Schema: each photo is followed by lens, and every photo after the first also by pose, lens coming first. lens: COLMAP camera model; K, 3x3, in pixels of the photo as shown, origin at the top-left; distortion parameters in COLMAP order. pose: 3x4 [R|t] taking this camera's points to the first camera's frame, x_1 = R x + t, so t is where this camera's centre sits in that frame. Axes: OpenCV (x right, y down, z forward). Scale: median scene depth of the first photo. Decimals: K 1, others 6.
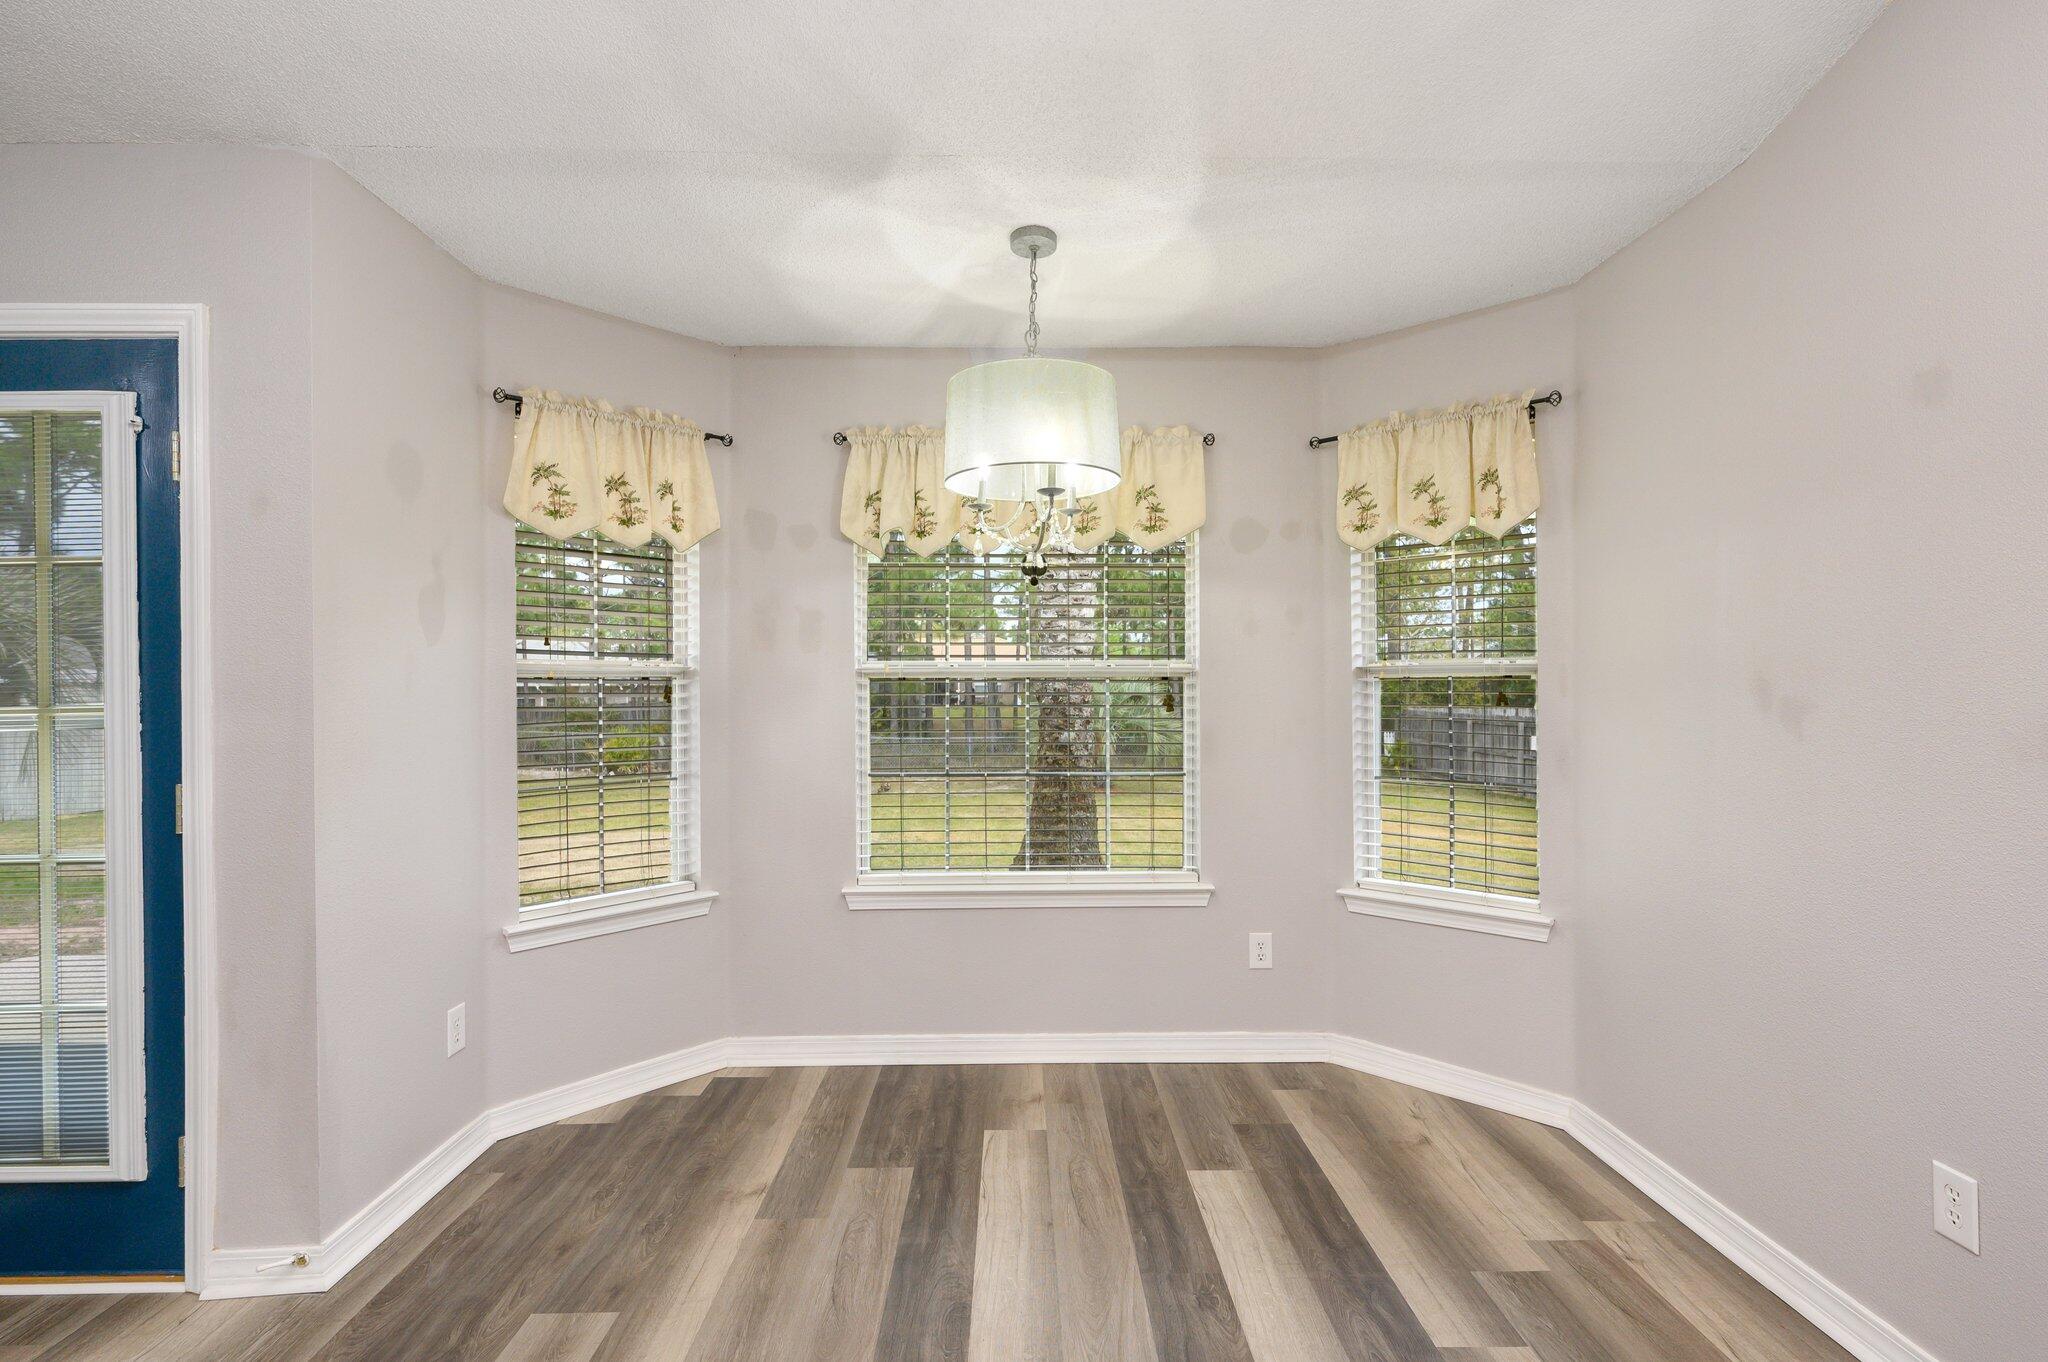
lens RADIAL K [[1001.3, 0, 1027.8], [0, 1001.3, 683.8], [0, 0, 1]] dist [-0.004094, -0.000284]
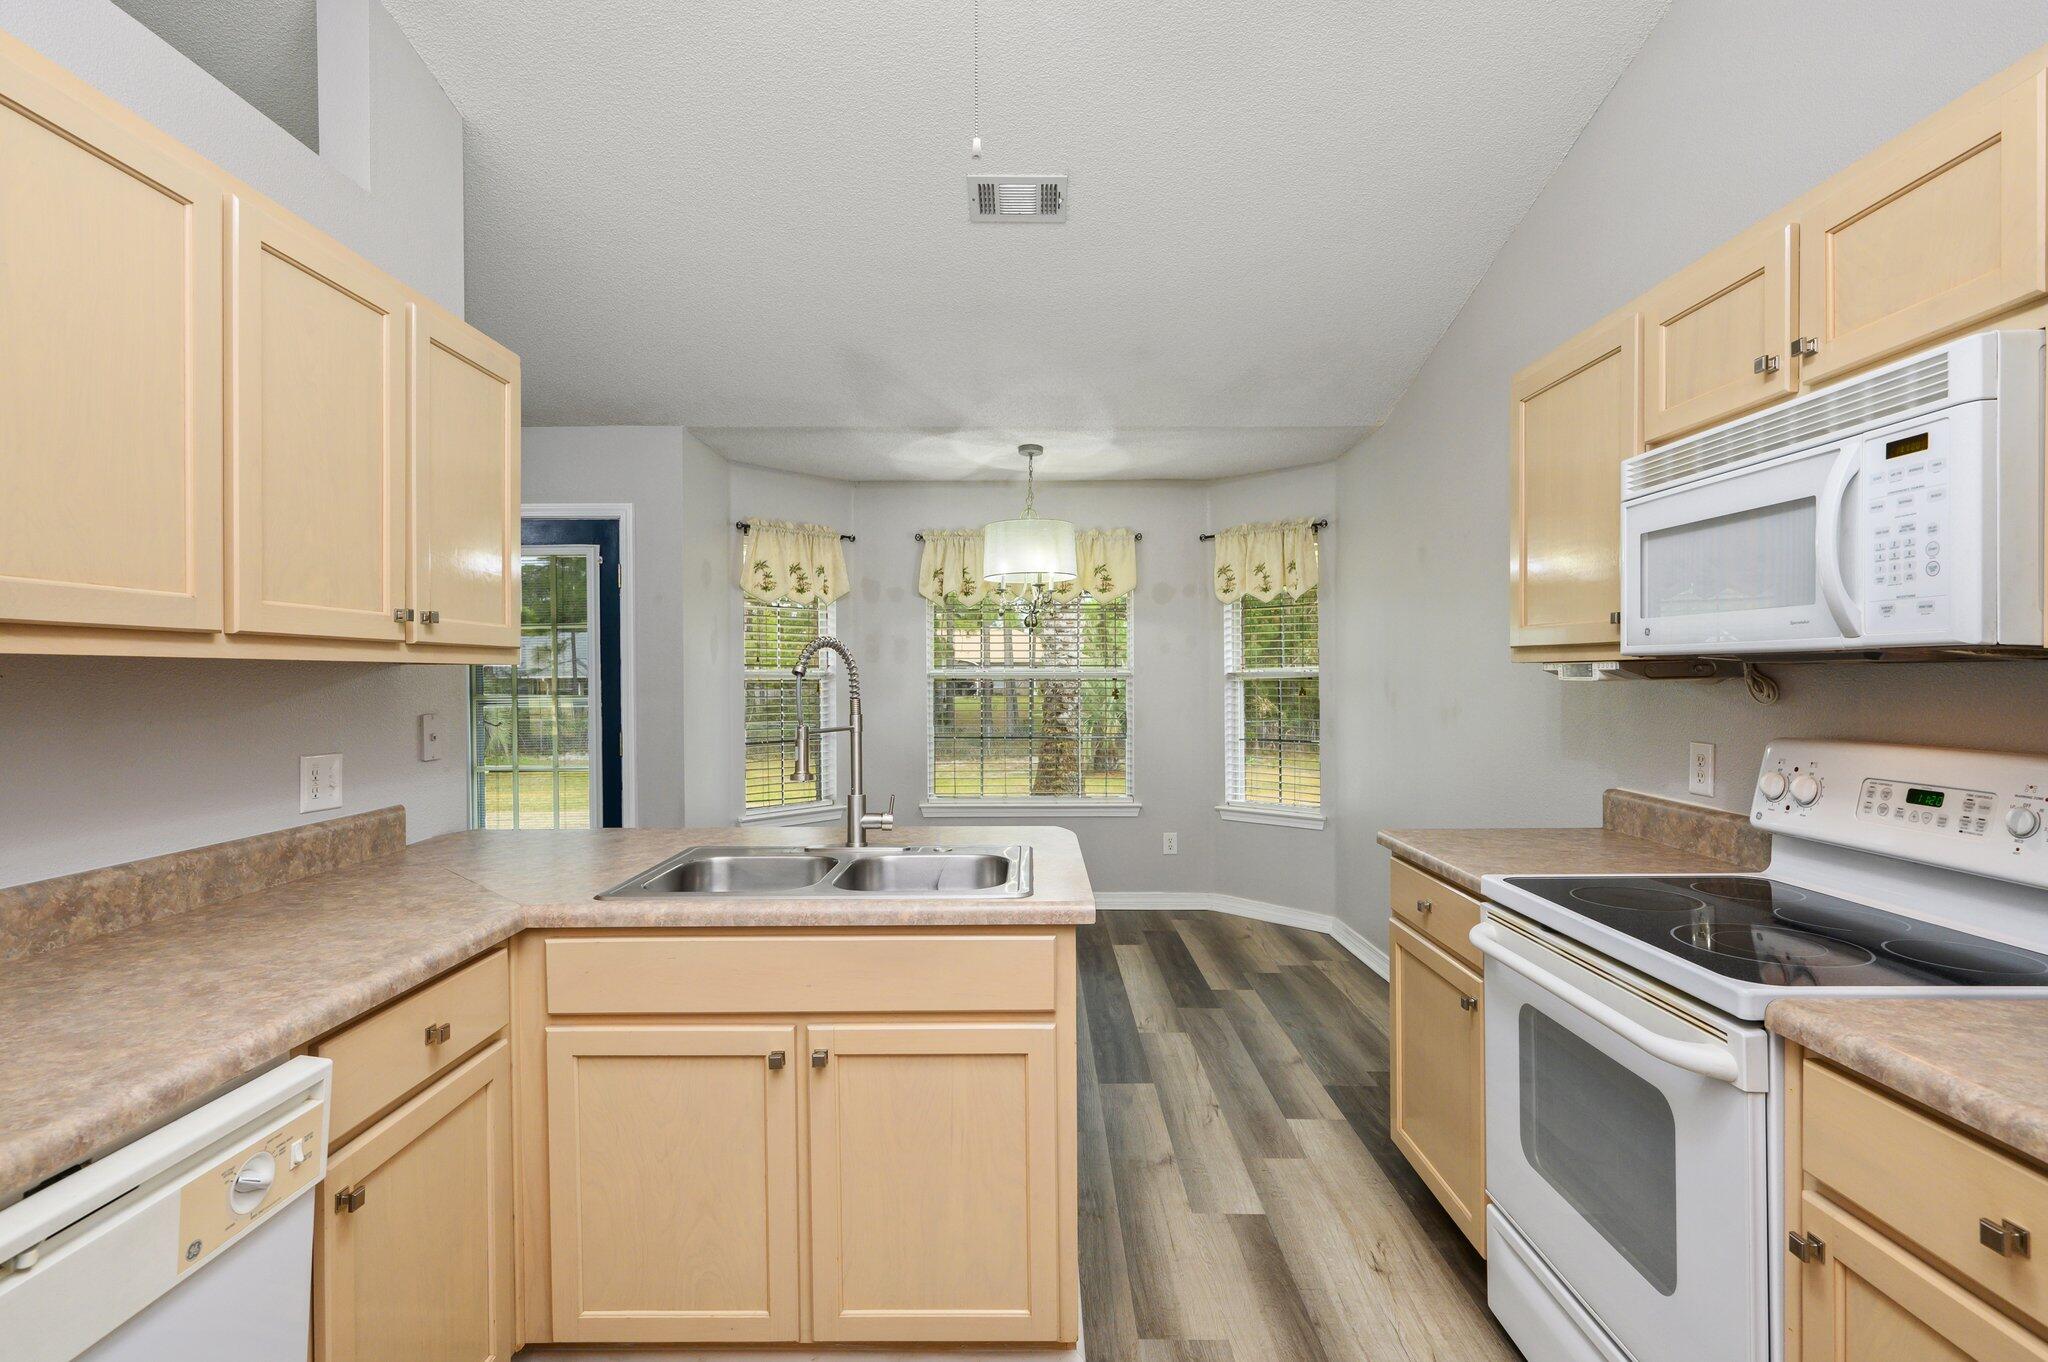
lens RADIAL K [[1001.3, 0, 1023.0], [0, 1001.3, 680.7], [0, 0, 1]] dist [-0.004094, -0.000284]
pose [[0.999747, 0.001207, -0.022470, 0.027431], [-0.001057, 0.999977, 0.006705, -0.015309], [0.022477, -0.006679, 0.999725, -0.717755]]
